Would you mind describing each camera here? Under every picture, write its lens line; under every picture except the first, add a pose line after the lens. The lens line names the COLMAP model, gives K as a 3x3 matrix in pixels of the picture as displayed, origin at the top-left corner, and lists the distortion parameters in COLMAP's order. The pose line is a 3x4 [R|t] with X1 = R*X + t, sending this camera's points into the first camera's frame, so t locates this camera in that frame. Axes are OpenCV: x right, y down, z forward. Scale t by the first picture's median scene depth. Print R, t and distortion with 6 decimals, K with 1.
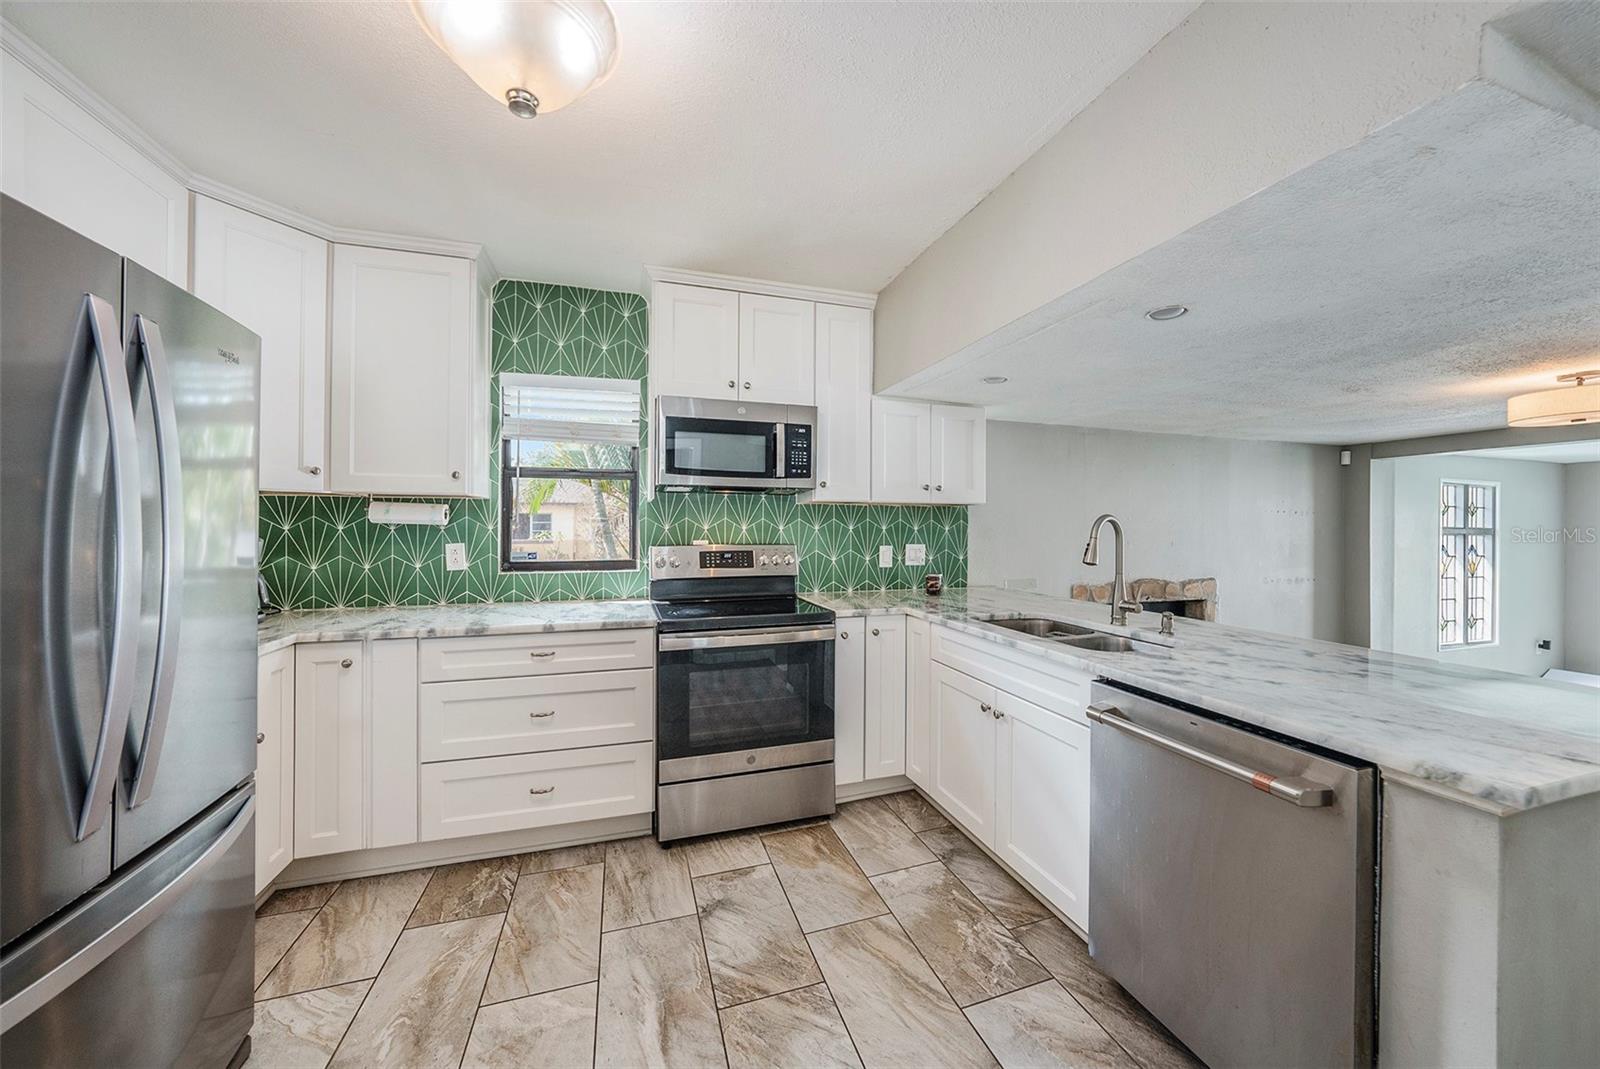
lens RADIAL K [[567.6, 0, 803.1], [0, 567.6, 529.5], [0, 0, 1]] dist [-0.017447, 0.000115]
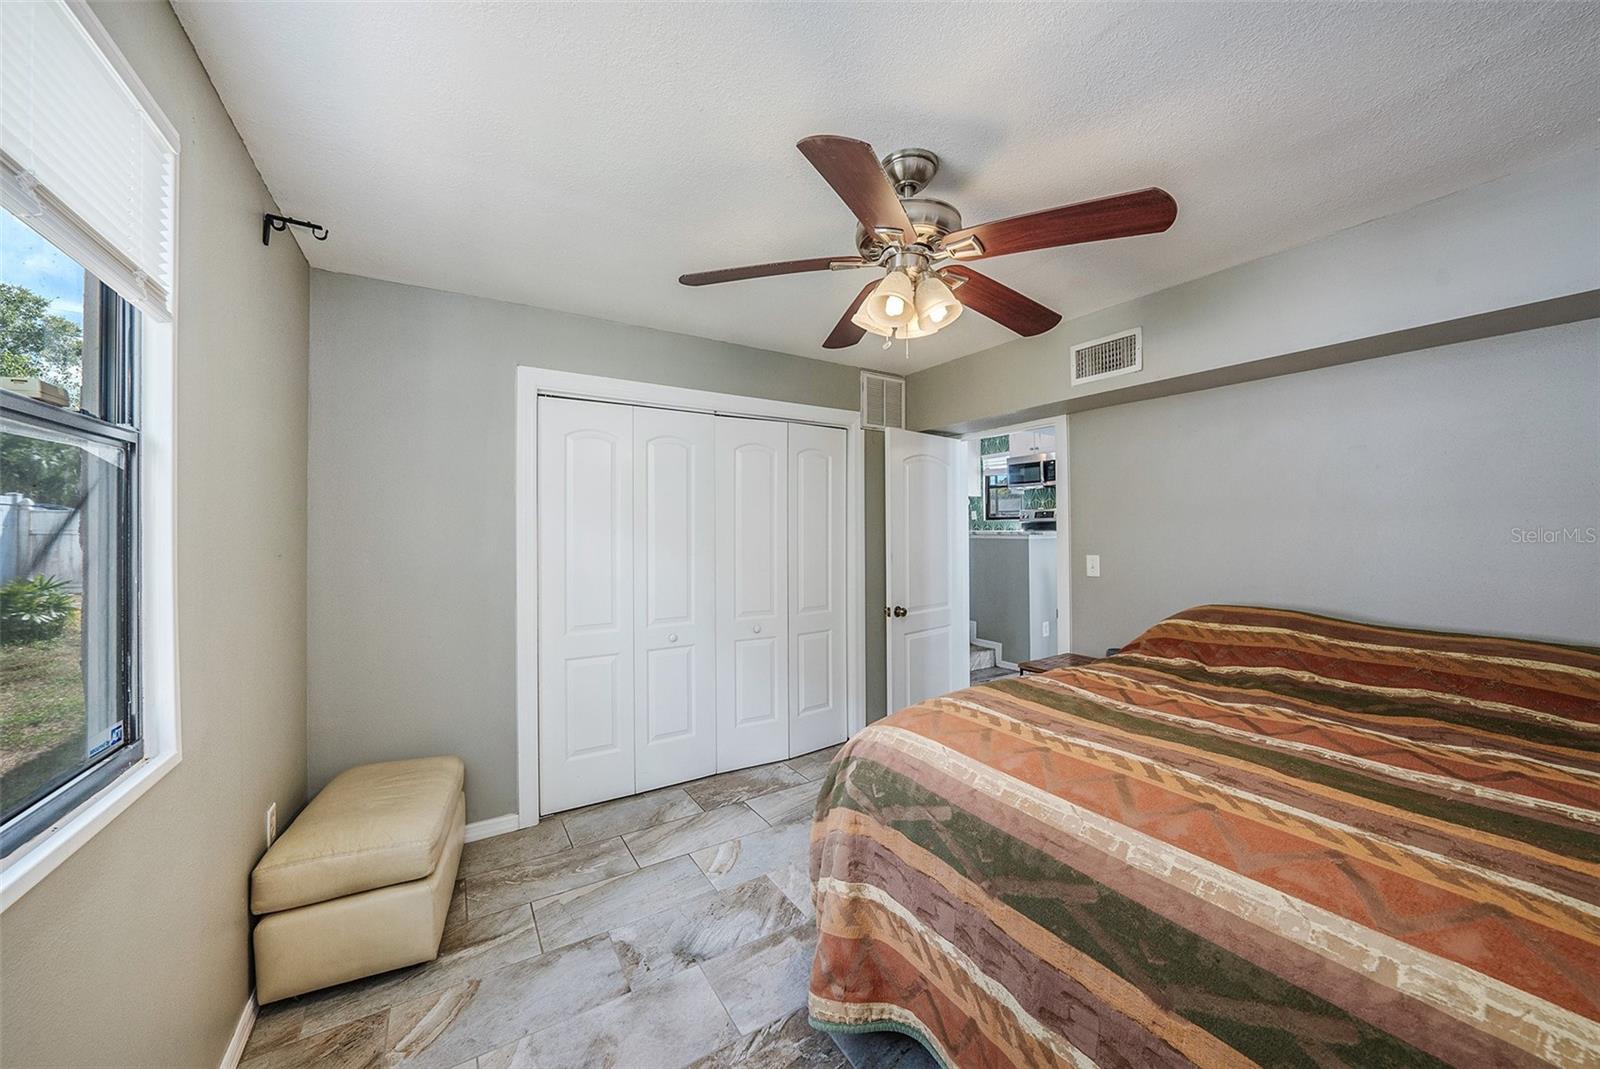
lens RADIAL K [[567.6, 0, 799.9], [0, 567.6, 526.1], [0, 0, 1]] dist [-0.017447, 0.000115]
pose [[0.239570, -0.000202, -0.970879, 2.170823], [0.006484, 0.999978, 0.001392, 0.097422], [0.970858, -0.006629, 0.239566, -0.705965]]
